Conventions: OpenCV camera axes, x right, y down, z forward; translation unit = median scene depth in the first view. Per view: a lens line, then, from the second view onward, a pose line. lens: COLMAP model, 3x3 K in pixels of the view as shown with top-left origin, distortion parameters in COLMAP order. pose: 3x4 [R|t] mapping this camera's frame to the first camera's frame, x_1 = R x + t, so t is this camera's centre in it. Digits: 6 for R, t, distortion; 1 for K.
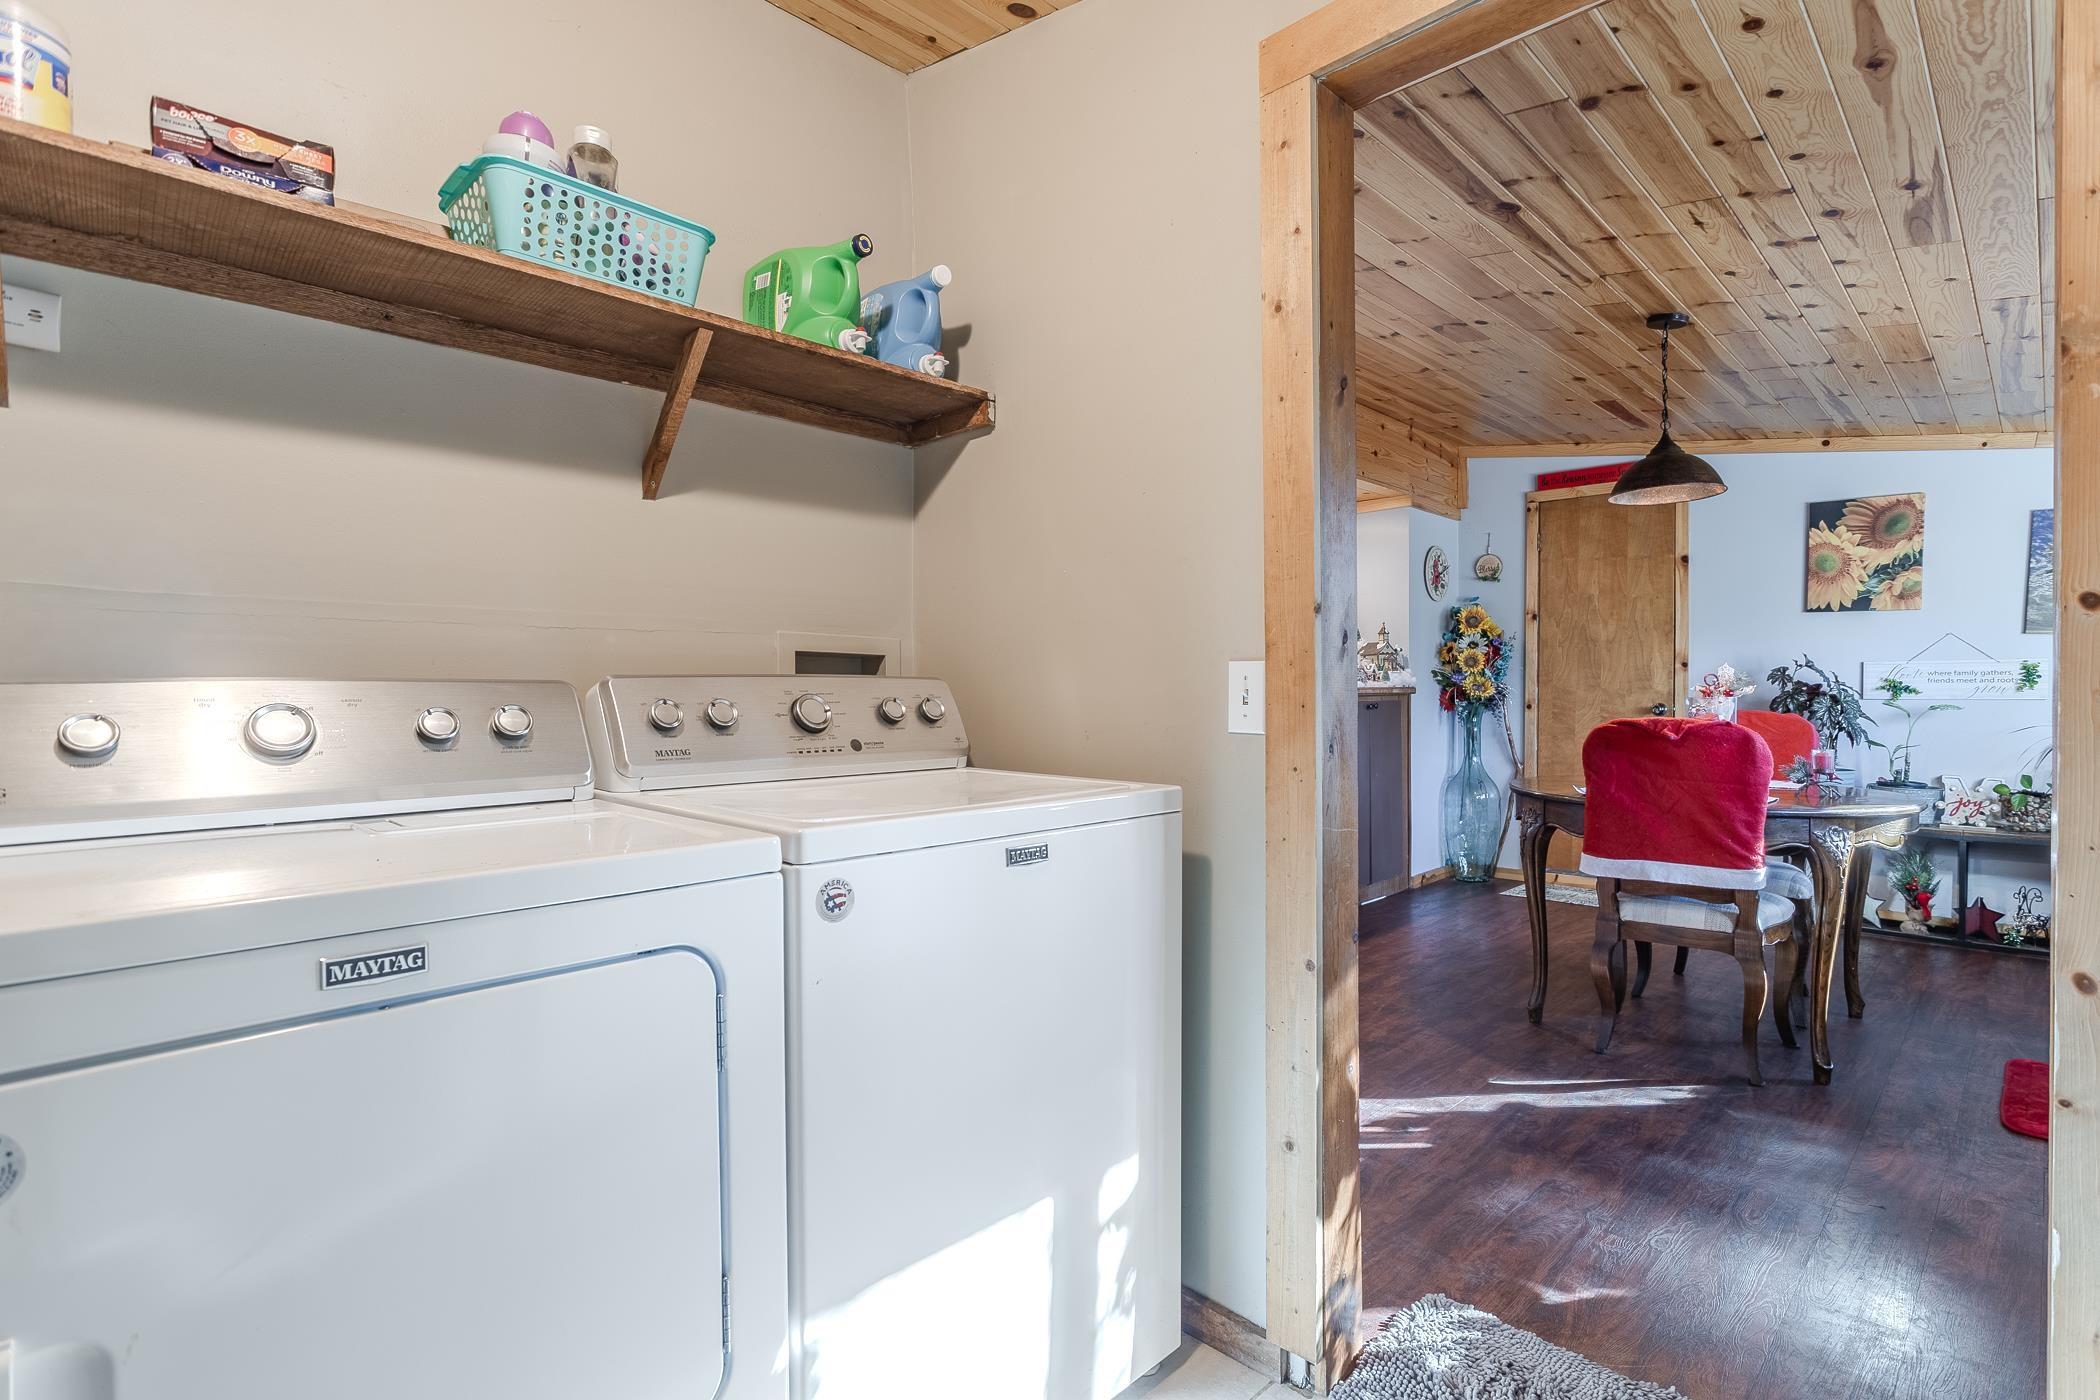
lens RADIAL K [[1002.4, 0, 1059.4], [0, 1002.4, 728.9], [0, 0, 1]] dist [-0.011021, 0.007998]
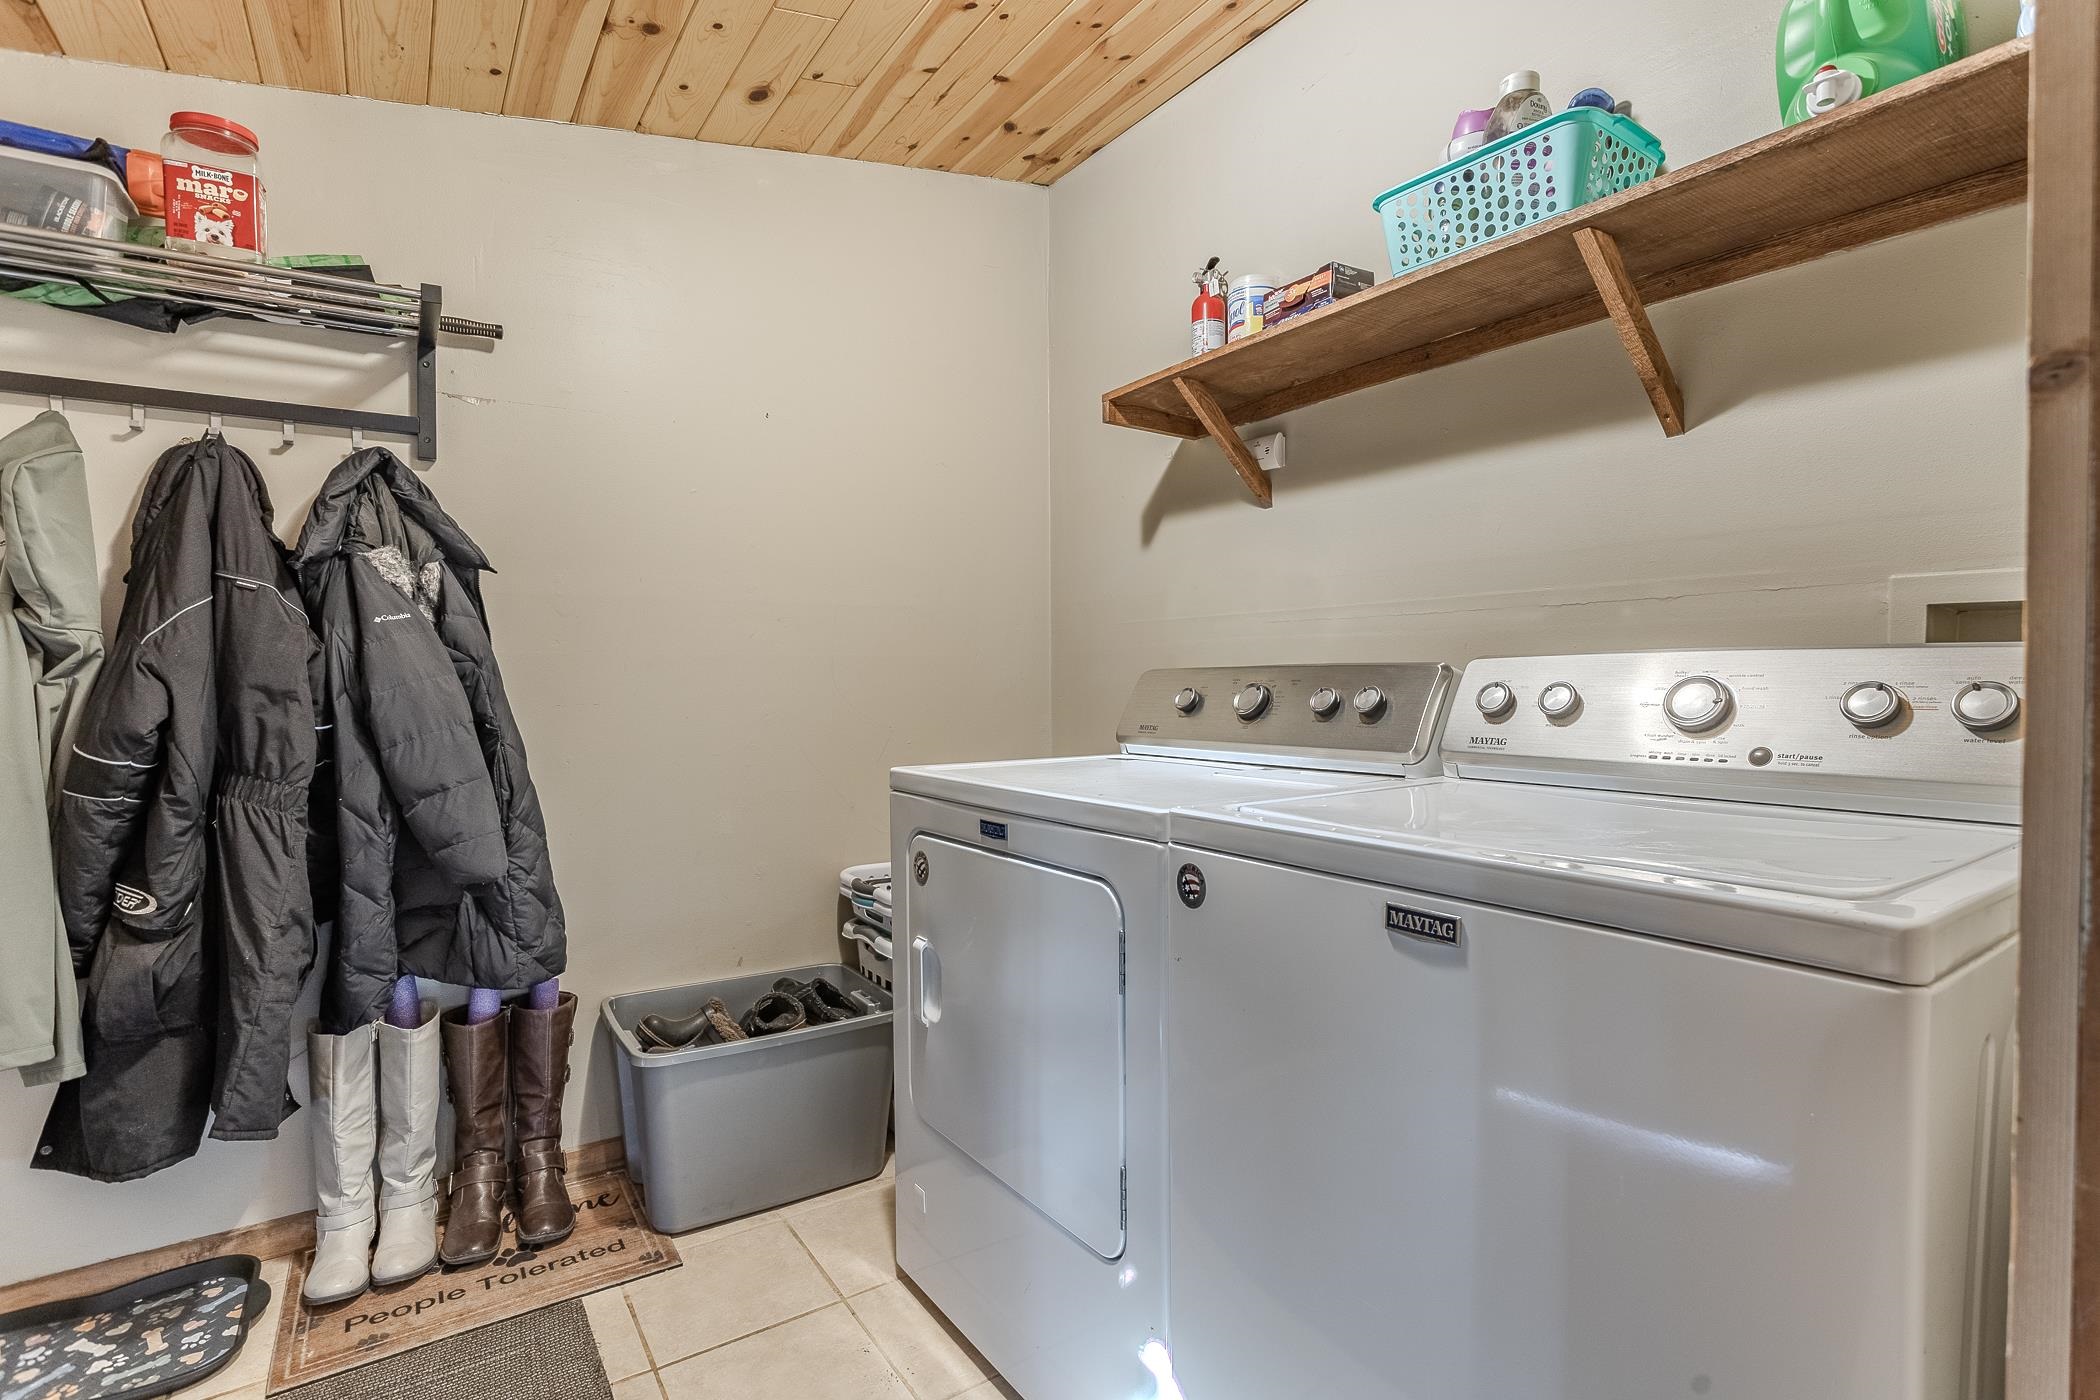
lens RADIAL K [[1002.4, 0, 1059.4], [0, 1002.4, 728.9], [0, 0, 1]] dist [-0.011021, 0.007998]
pose [[-0.195611, 0.068965, -0.978254, 0.553018], [-0.022197, 0.996957, 0.074722, -0.045145], [0.980430, 0.036331, -0.193485, 0.752064]]
